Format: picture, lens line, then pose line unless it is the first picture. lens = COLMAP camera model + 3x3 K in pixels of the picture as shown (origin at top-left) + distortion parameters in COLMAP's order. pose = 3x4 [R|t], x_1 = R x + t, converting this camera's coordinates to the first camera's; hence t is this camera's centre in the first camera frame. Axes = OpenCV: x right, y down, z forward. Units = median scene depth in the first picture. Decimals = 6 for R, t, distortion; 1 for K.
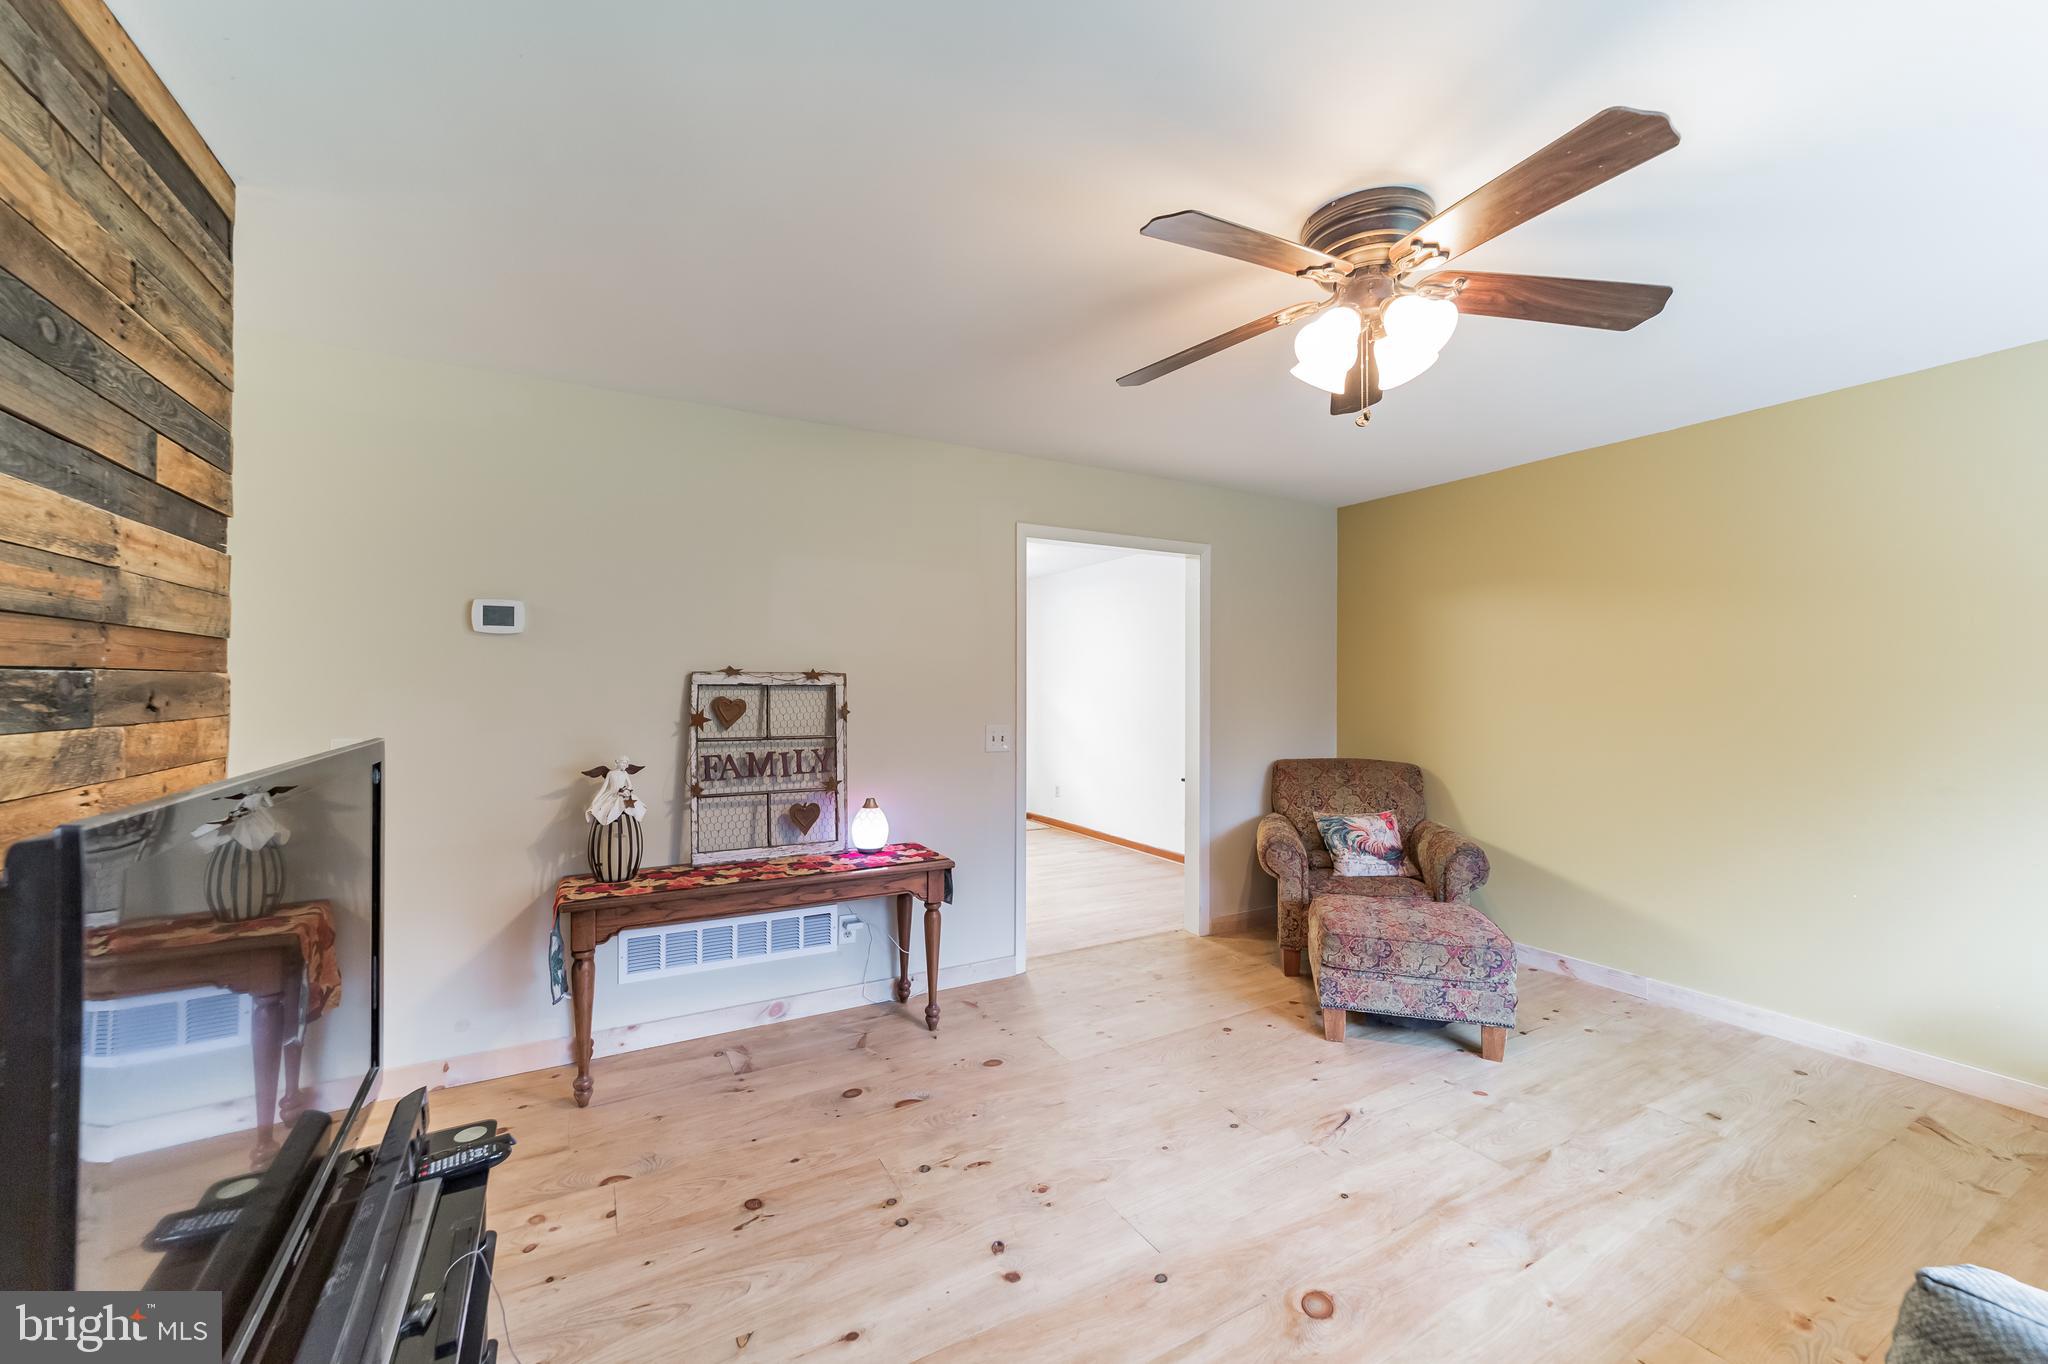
lens RADIAL K [[792.5, 0, 1011.6], [0, 792.5, 690.6], [0, 0, 1]] dist [-0.009750, 0.002597]
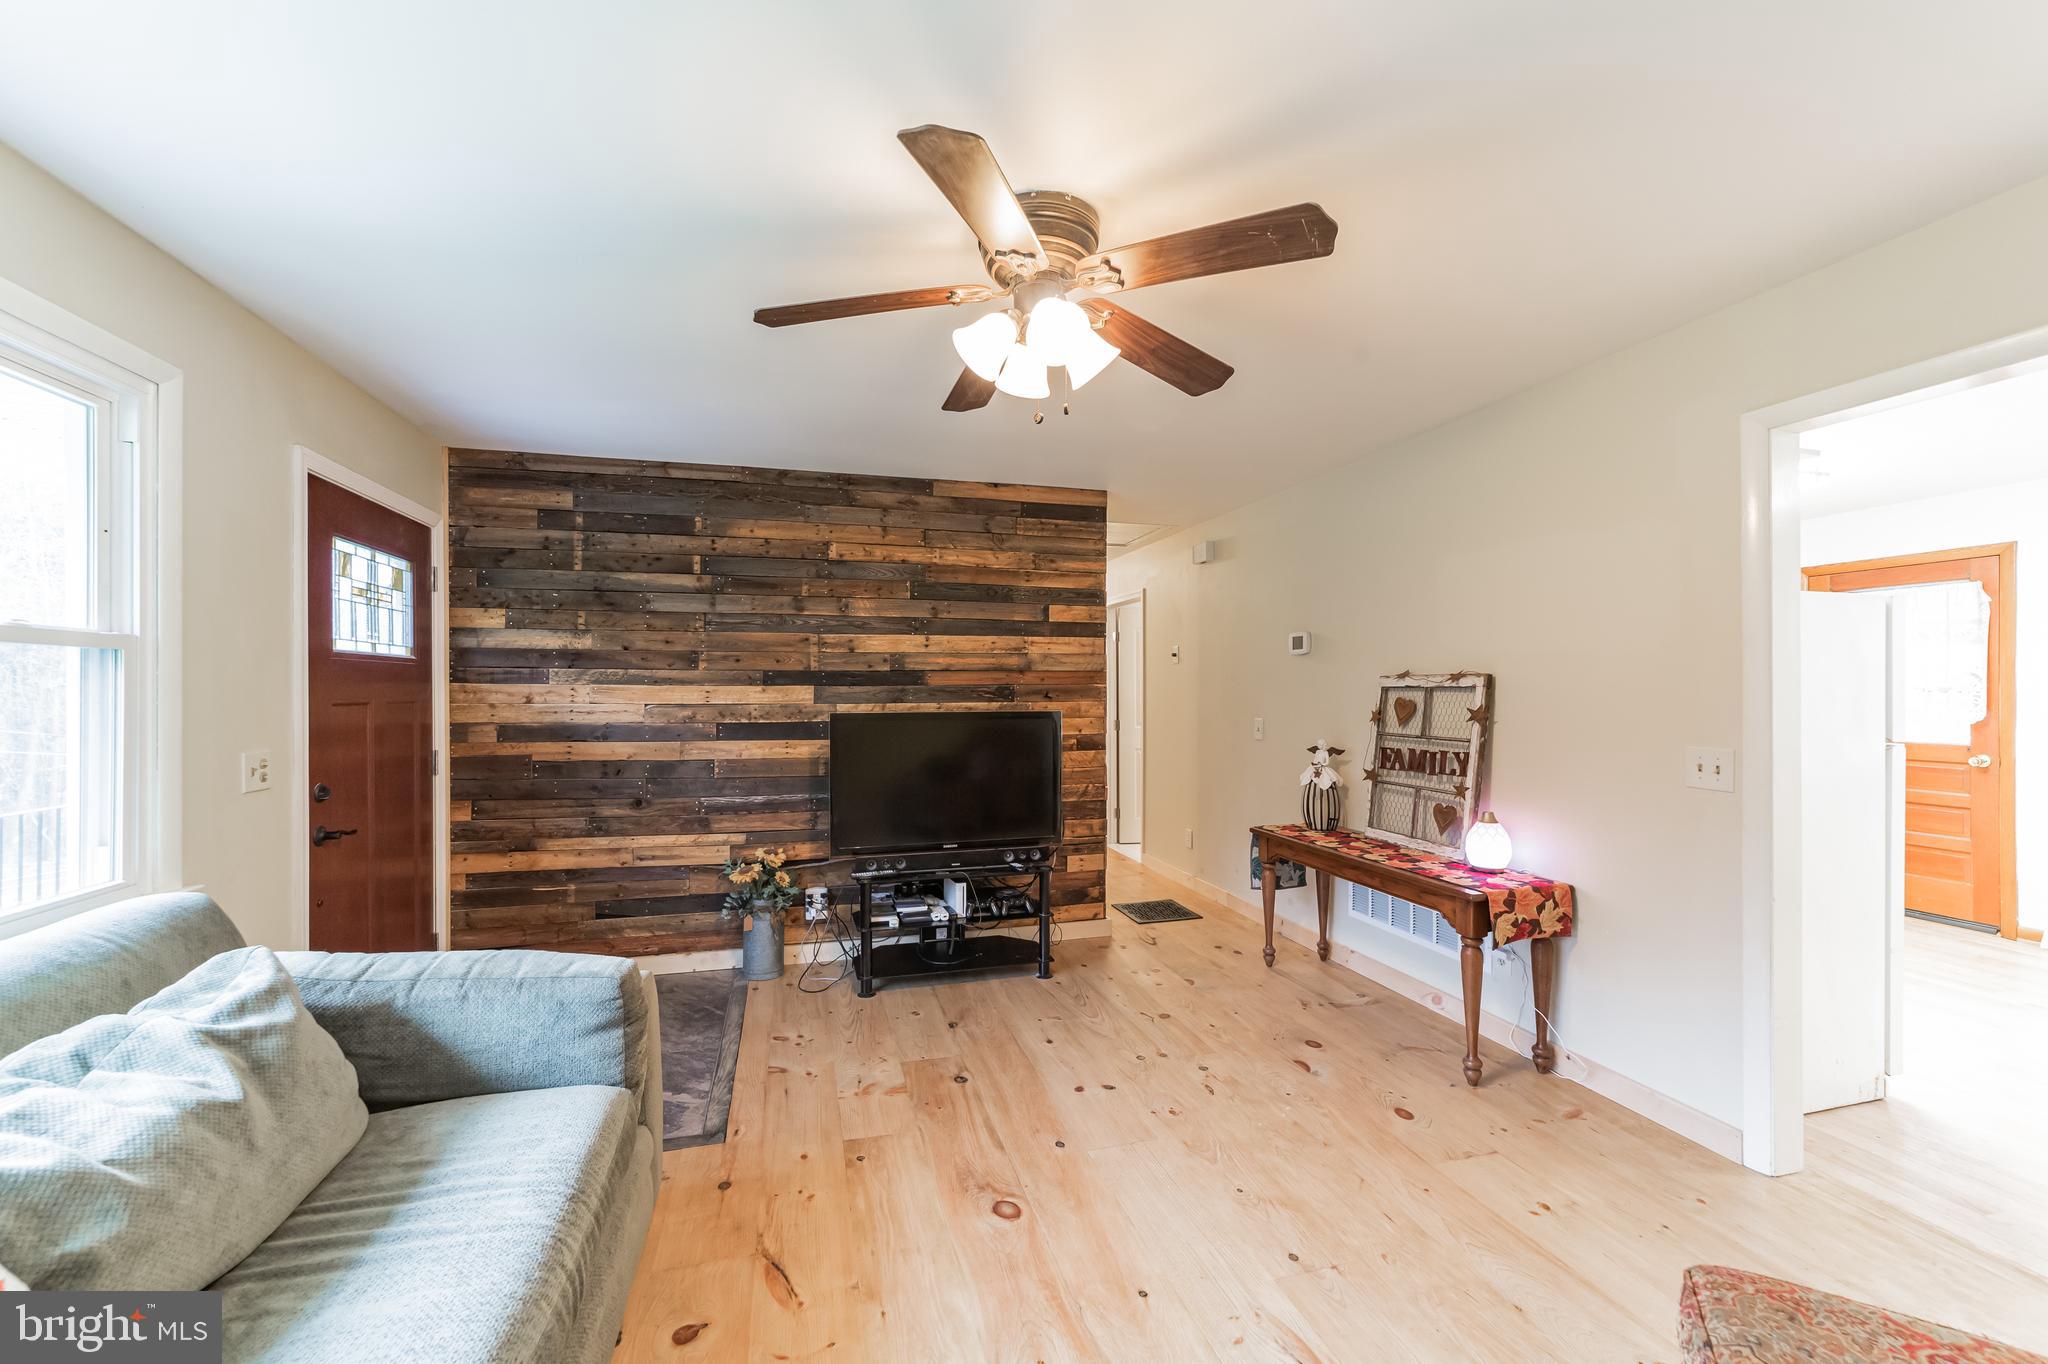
lens RADIAL K [[792.5, 0, 1013.5], [0, 792.5, 690.4], [0, 0, 1]] dist [-0.009750, 0.002597]
pose [[-0.230557, -0.000474, -0.973059, 0.902543], [-0.002236, 0.999997, 0.000043, -0.001434], [0.973056, 0.002186, -0.230558, 0.749643]]
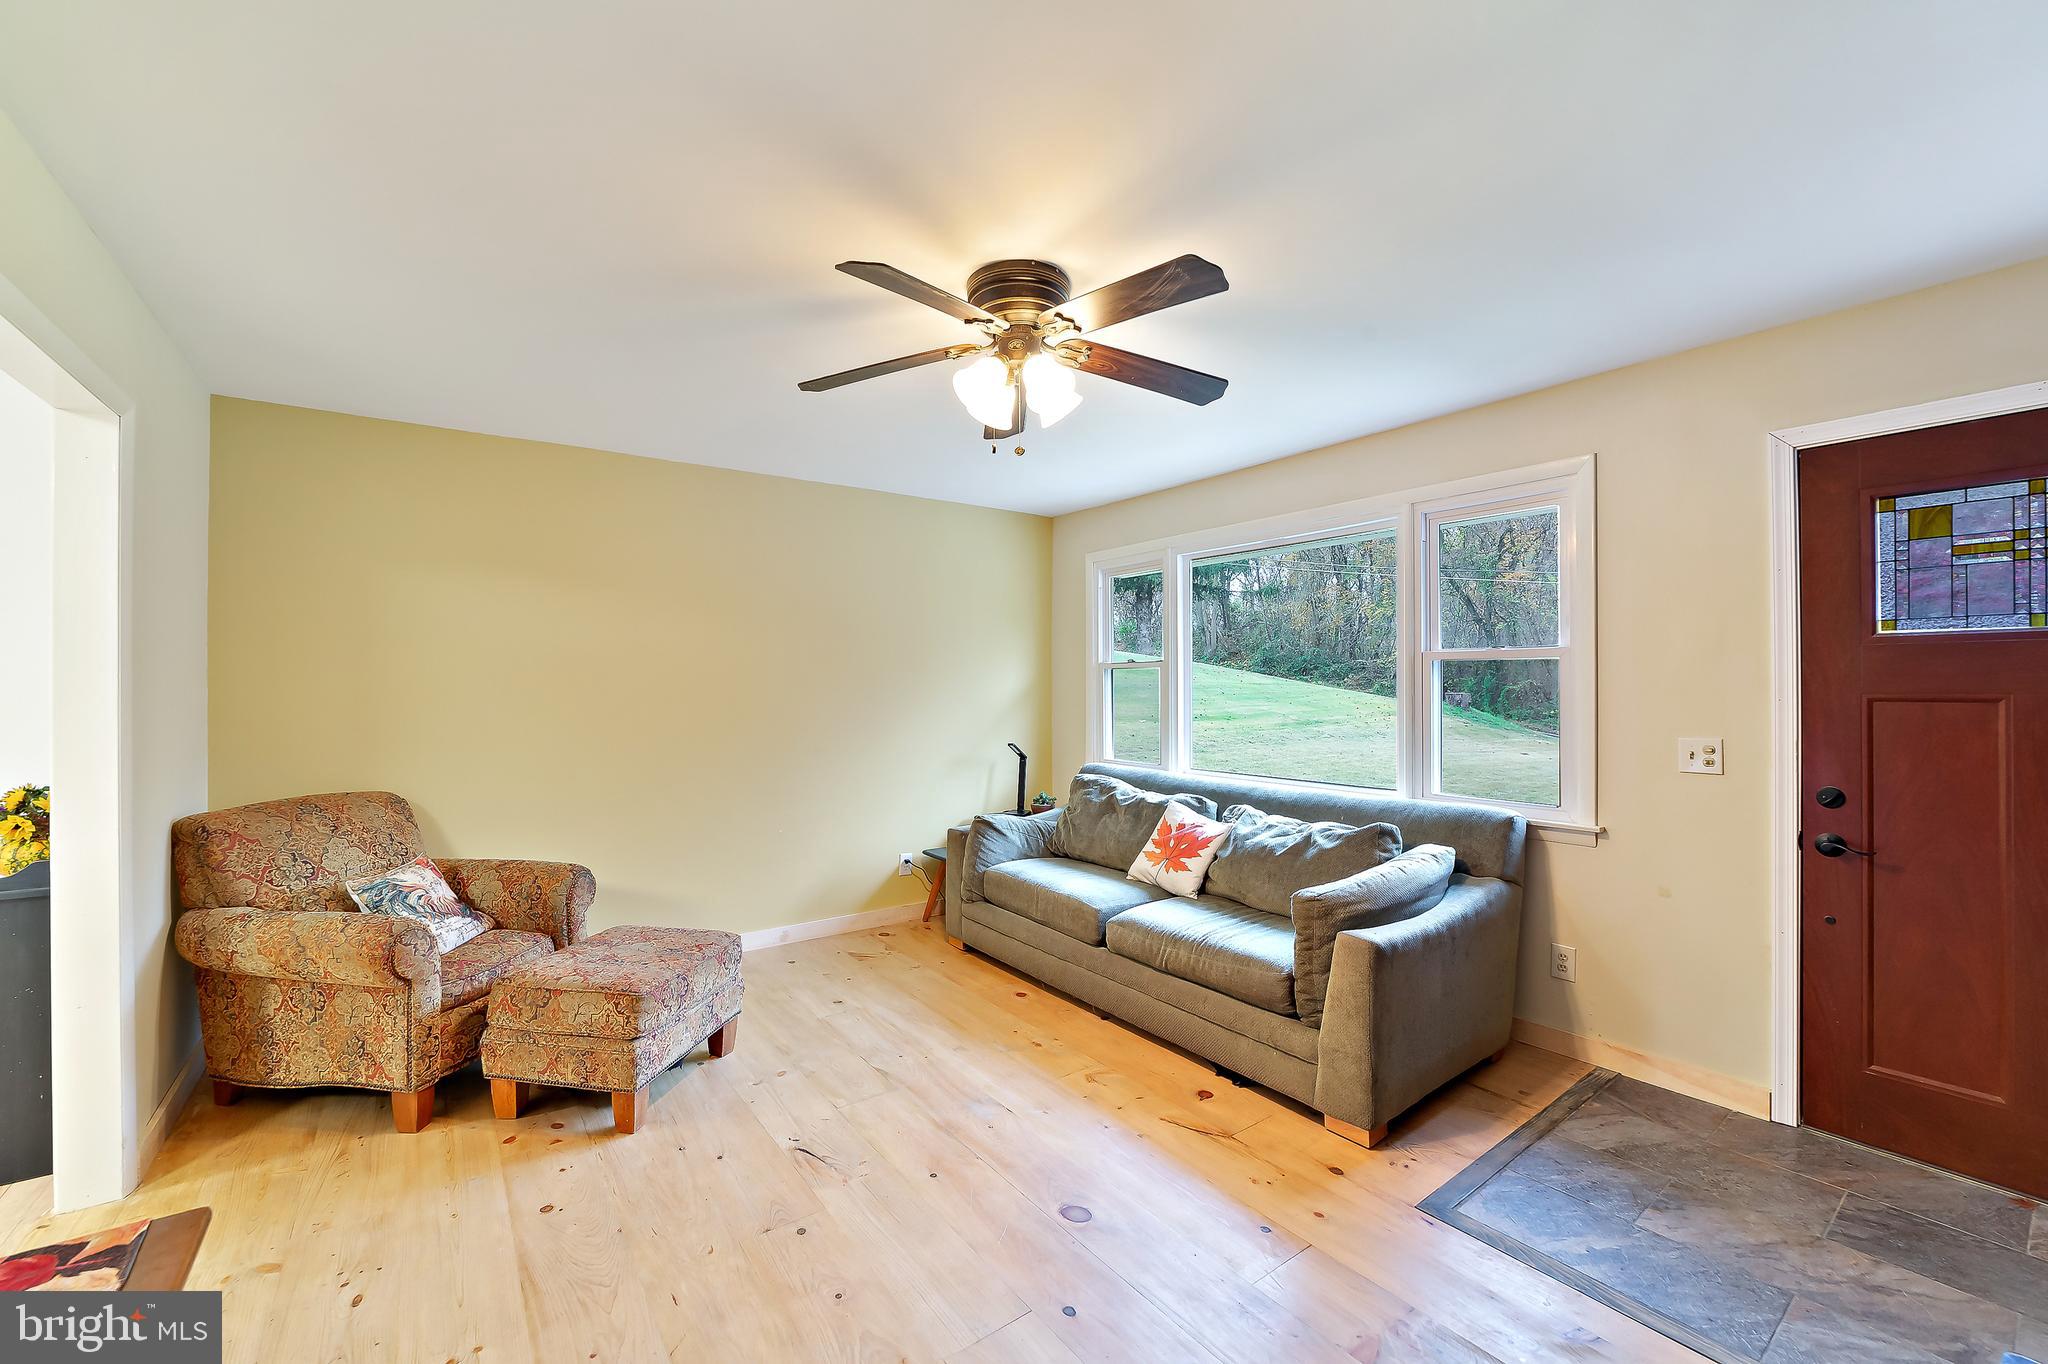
lens RADIAL K [[792.5, 0, 1040.9], [0, 792.5, 683.5], [0, 0, 1]] dist [-0.009750, 0.002597]
pose [[-0.128809, 0.012872, 0.991586, -0.447871], [0.007758, 0.999898, -0.011972, 0.003932], [-0.991639, 0.006150, -0.128896, 0.697431]]
